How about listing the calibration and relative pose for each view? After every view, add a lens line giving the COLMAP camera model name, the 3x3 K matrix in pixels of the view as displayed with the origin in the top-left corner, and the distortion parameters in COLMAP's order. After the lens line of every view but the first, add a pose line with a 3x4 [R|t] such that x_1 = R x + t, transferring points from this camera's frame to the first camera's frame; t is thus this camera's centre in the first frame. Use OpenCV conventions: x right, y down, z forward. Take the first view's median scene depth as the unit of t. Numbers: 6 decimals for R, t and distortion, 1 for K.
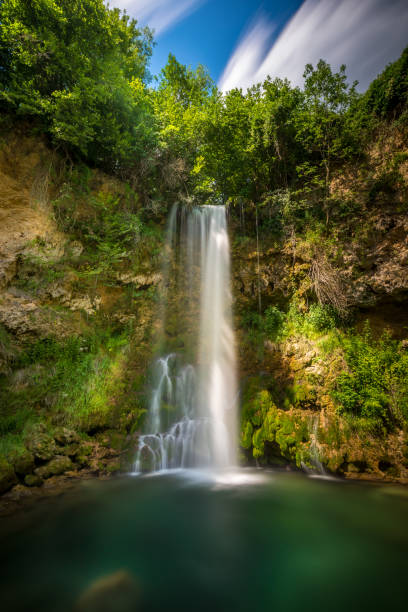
lens RADIAL K [[307.4, 0, 204.0], [0, 307.4, 306.0], [0, 0, 1]] dist [-0.052568, 0.000161]
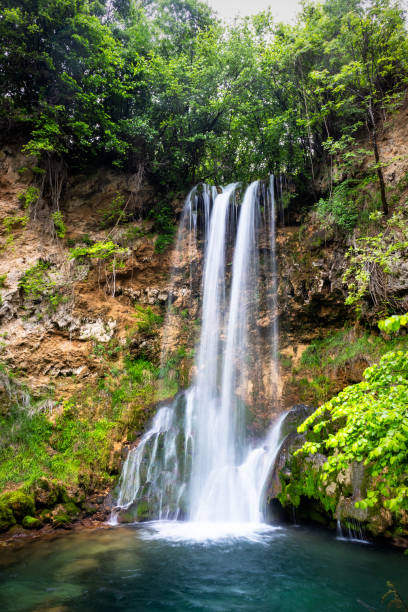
lens RADIAL K [[446.7, 0, 196.7], [0, 446.7, 303.7], [0, 0, 1]] dist [-0.077770, 0.001195]
pose [[0.952326, -0.085122, -0.292966, 0.271979], [0.087273, 0.996168, -0.005749, -0.052262], [0.292333, -0.020093, 0.956105, -0.127841]]
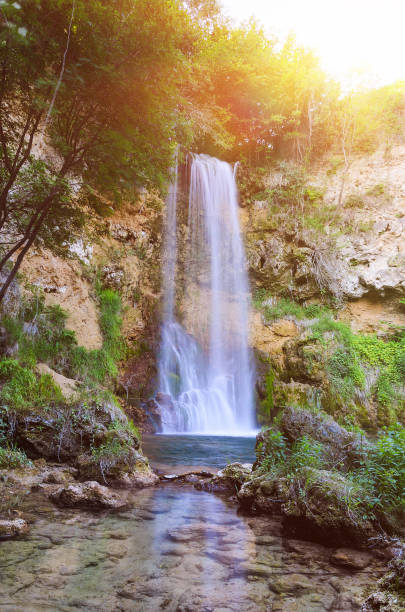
lens RADIAL K [[468.8, 0, 202.5], [0, 468.8, 306.0], [0, 0, 1]] dist [0.002995, -0.000231]
pose [[0.910413, 0.115917, 0.397128, -0.619965], [-0.148836, 0.987442, 0.052981, 0.025025], [-0.386000, -0.107342, 0.916232, -0.345195]]
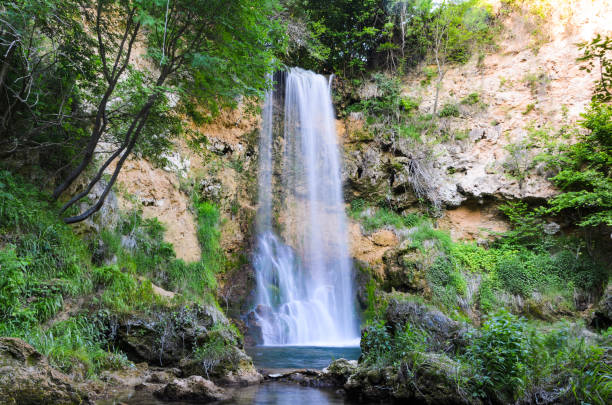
lens RADIAL K [[472.1, 0, 300.8], [0, 472.1, 202.0], [0, 0, 1]] dist [0.002384, -0.000871]
pose [[0.911865, 0.113799, 0.394401, -0.622964], [-0.127246, 0.991839, 0.008013, 0.045682], [-0.390270, -0.057493, 0.918904, -0.349500]]
